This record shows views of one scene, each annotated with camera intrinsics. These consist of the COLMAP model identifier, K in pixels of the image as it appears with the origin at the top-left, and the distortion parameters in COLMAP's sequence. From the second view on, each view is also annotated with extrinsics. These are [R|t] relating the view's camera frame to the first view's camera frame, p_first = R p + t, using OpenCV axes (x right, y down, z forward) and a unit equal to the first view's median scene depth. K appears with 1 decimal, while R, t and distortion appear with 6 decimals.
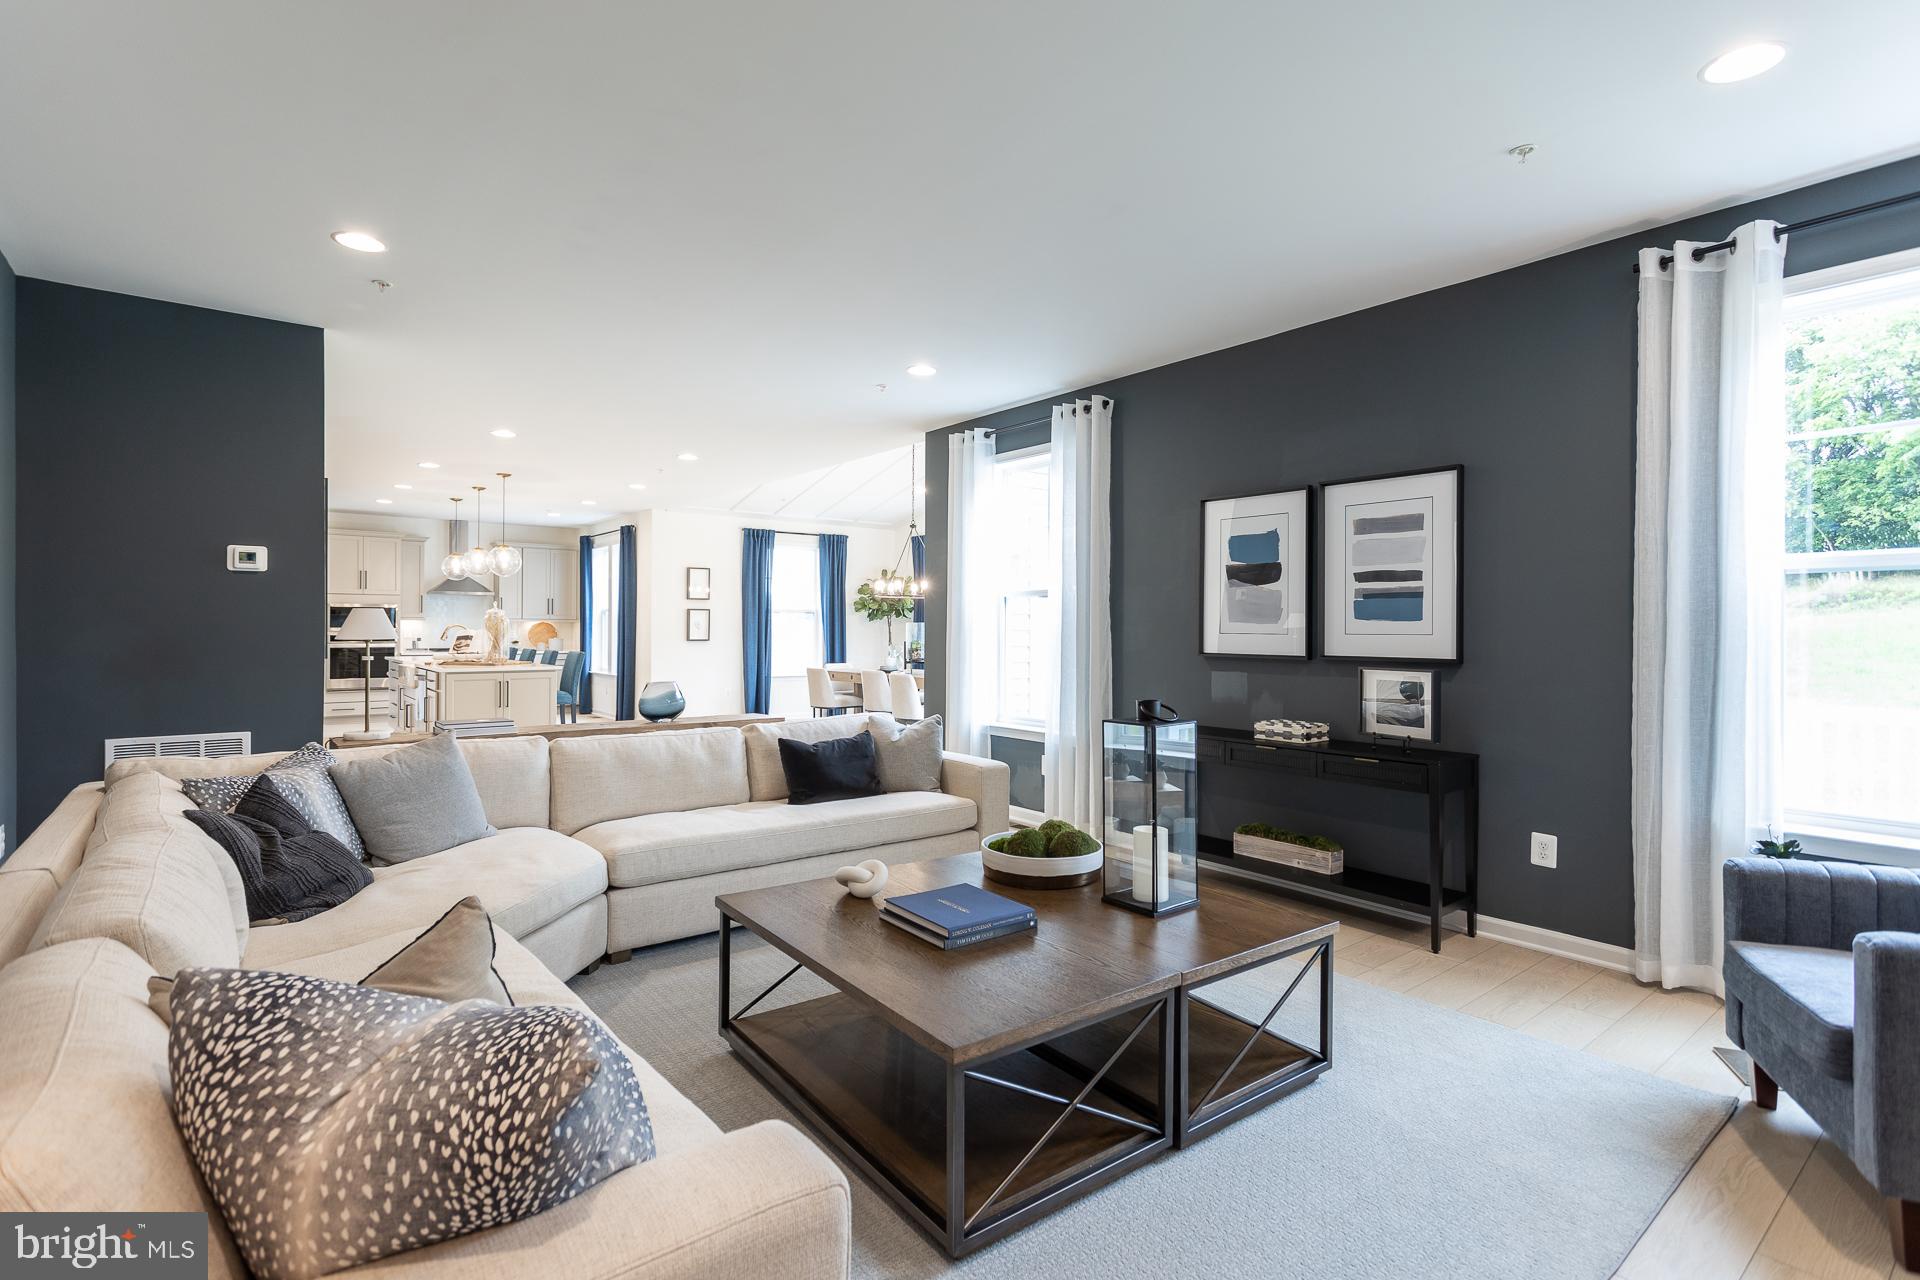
lens RADIAL K [[906.7, 0, 961.8], [0, 906.7, 632.9], [0, 0, 1]] dist [0.005111, -0.003014]
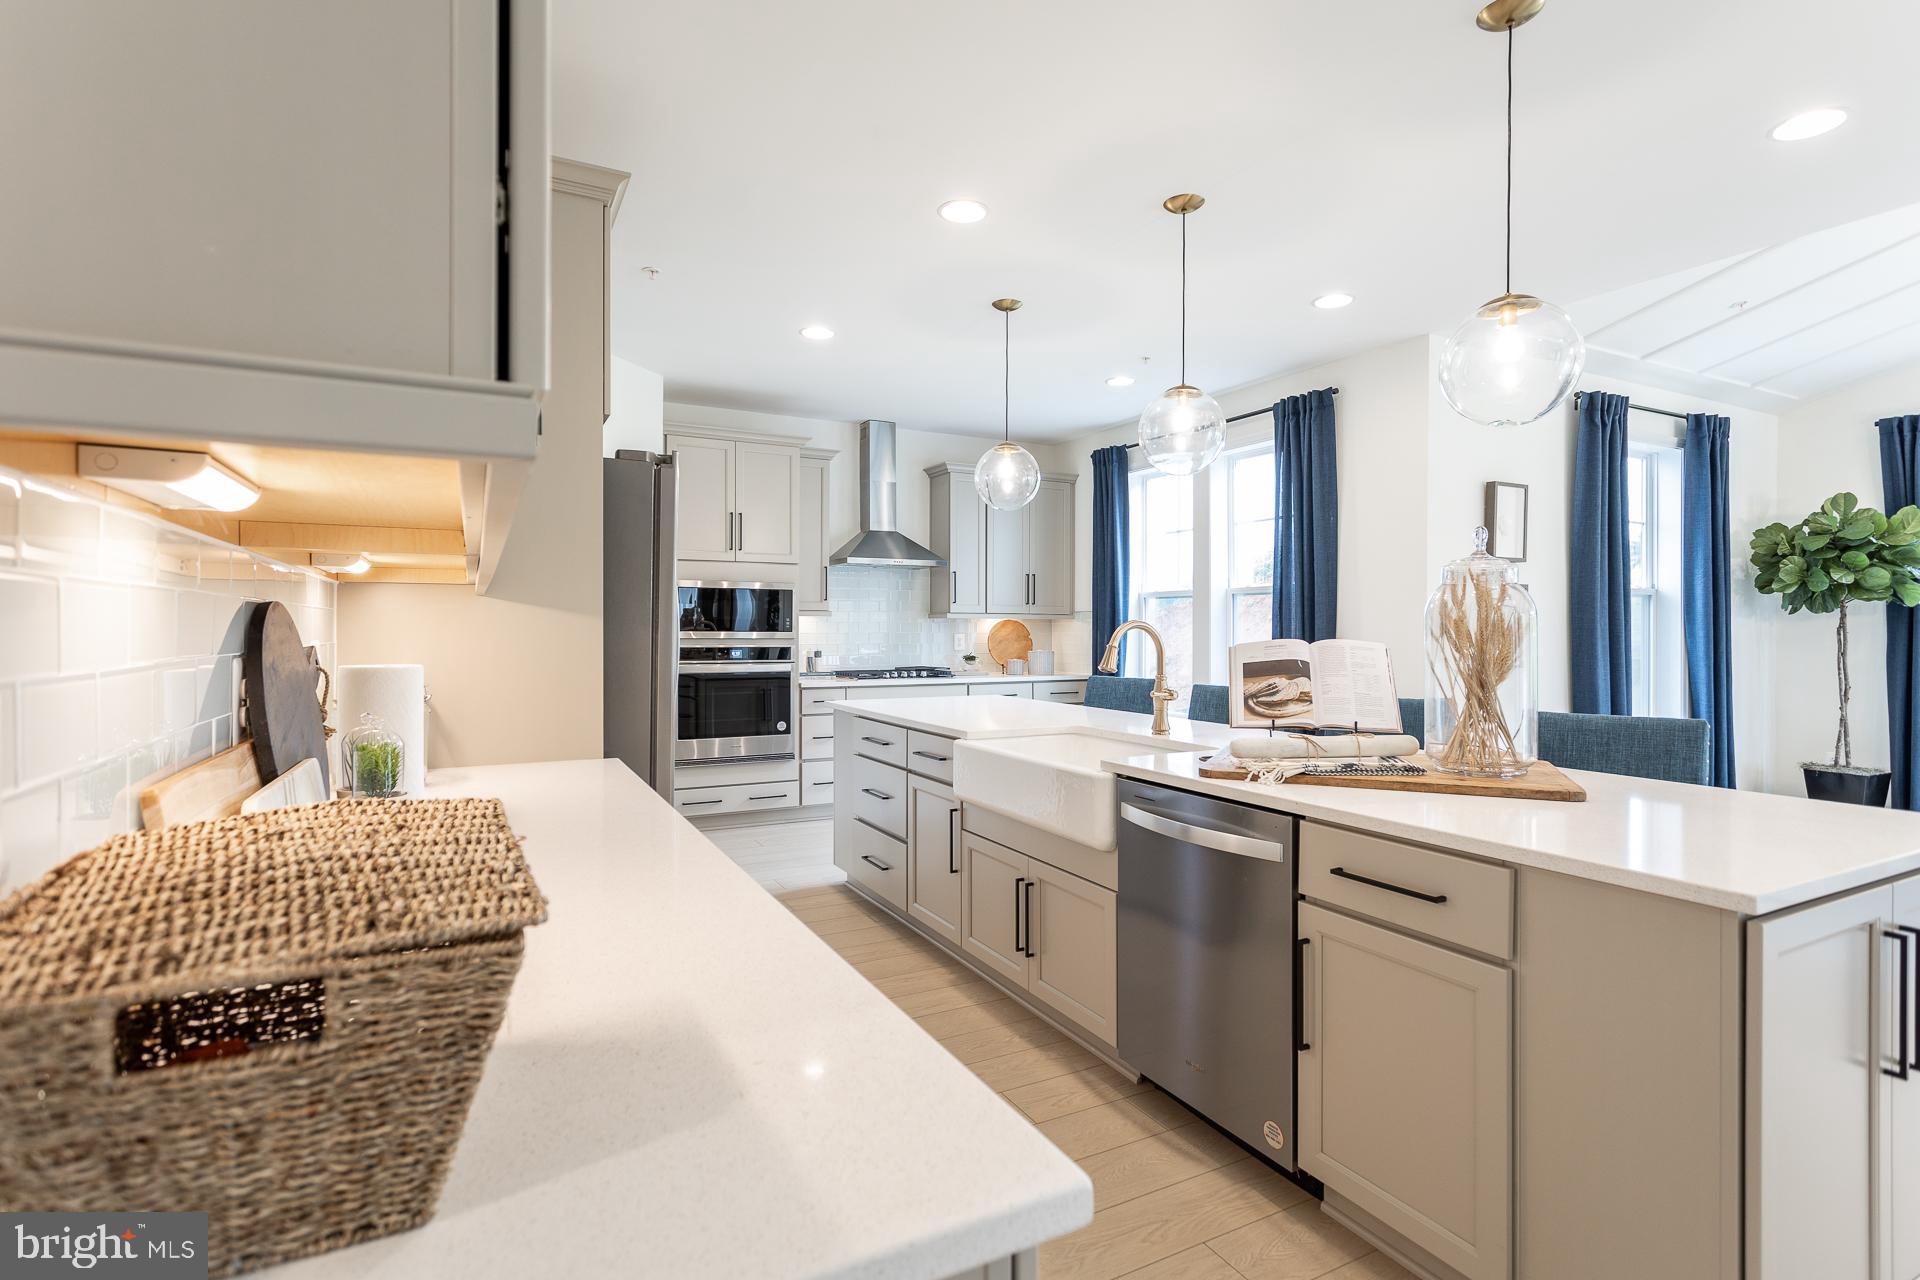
lens RADIAL K [[906.7, 0, 960.8], [0, 906.7, 627.5], [0, 0, 1]] dist [0.005111, -0.003014]
pose [[0.982589, -0.000499, -0.185793, -0.462877], [-0.000270, 0.999992, -0.004109, -0.005730], [0.185794, 0.004088, 0.982580, 0.563828]]
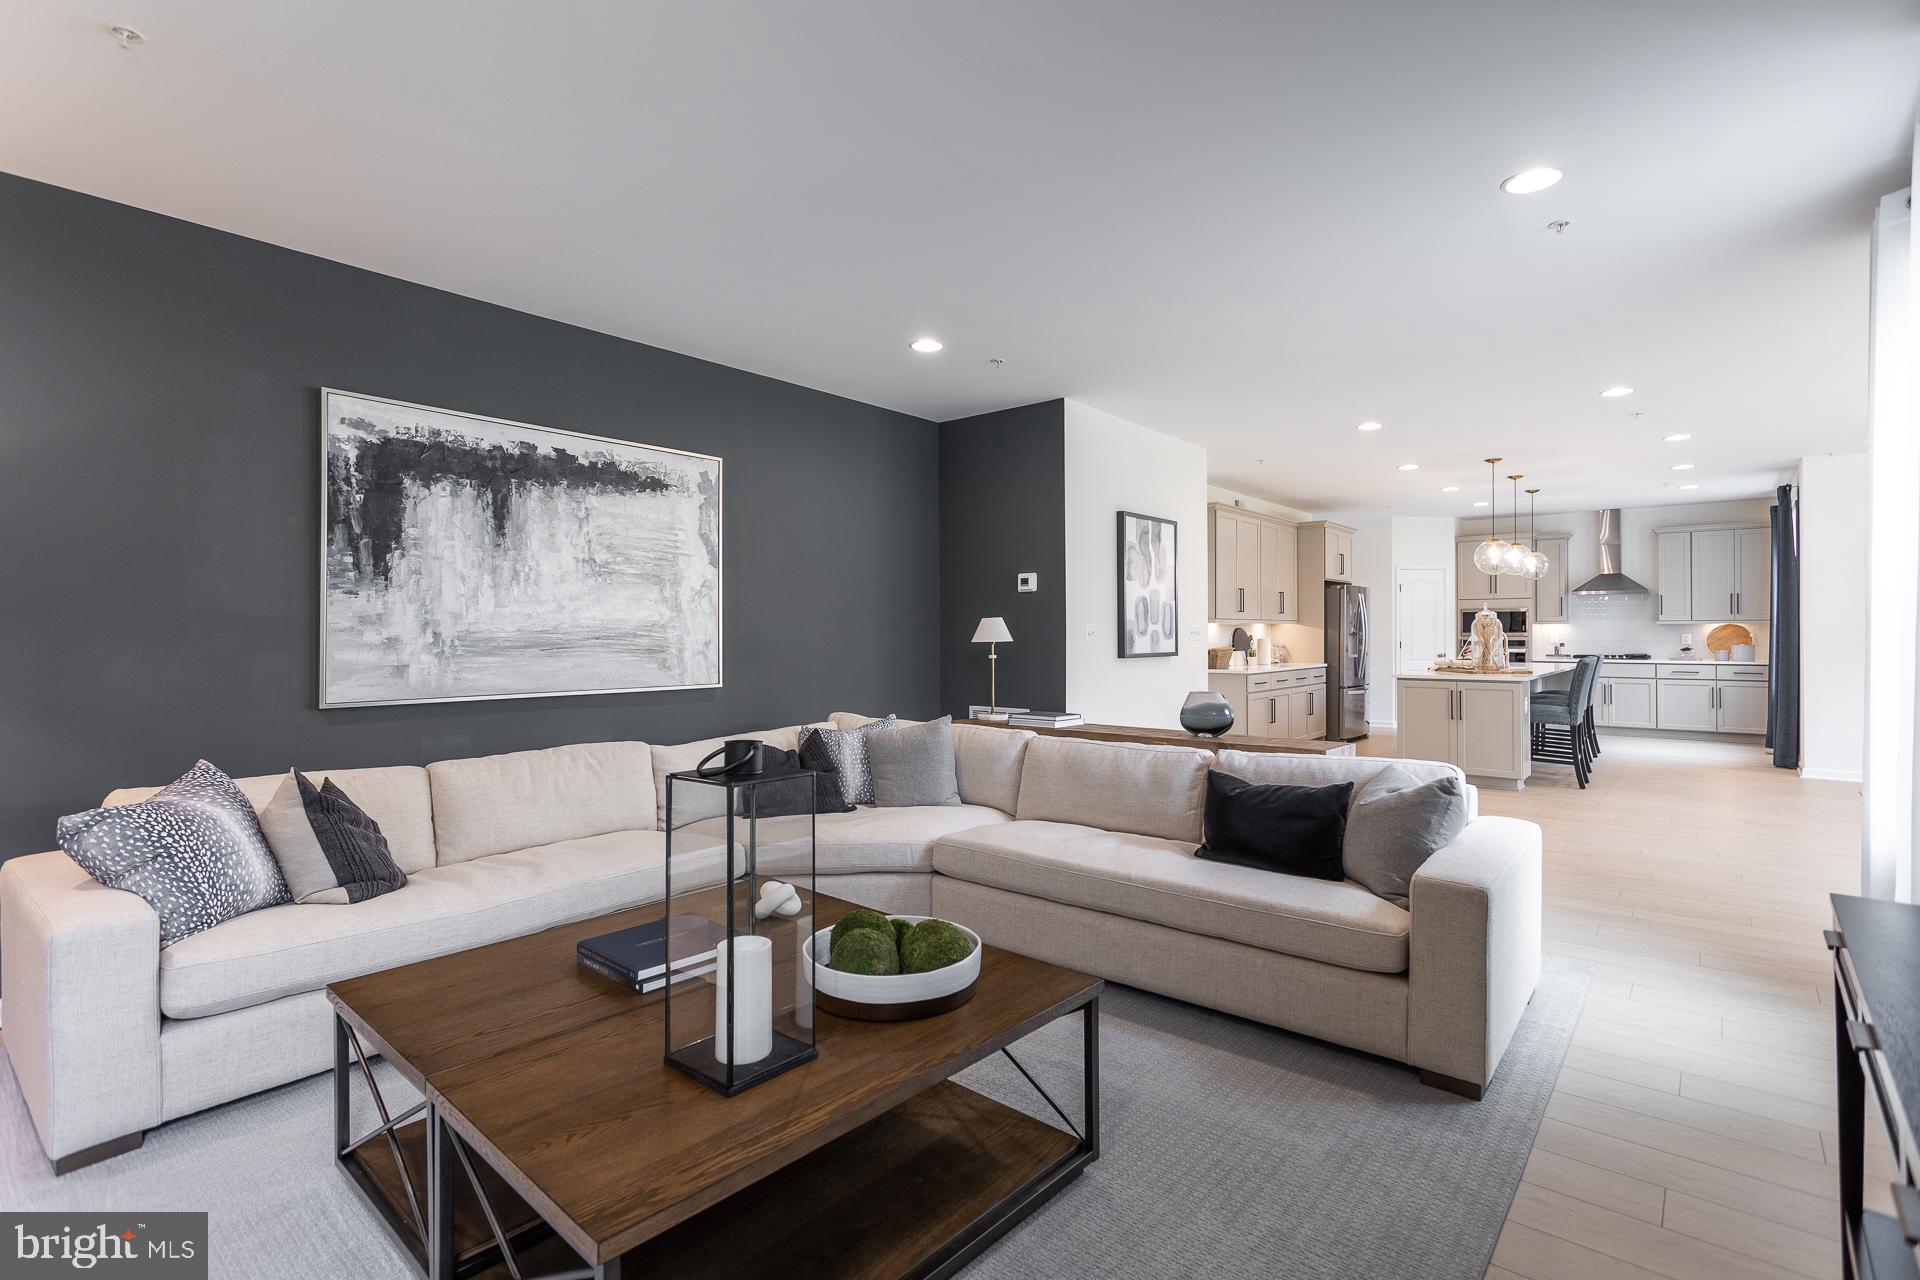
lens RADIAL K [[906.7, 0, 953.3], [0, 906.7, 639.8], [0, 0, 1]] dist [0.005111, -0.003014]
pose [[0.207544, 0.002062, -0.978224, 0.191407], [-0.000303, 0.999998, 0.002043, 0.000399], [0.978226, -0.000128, 0.207544, 0.222176]]
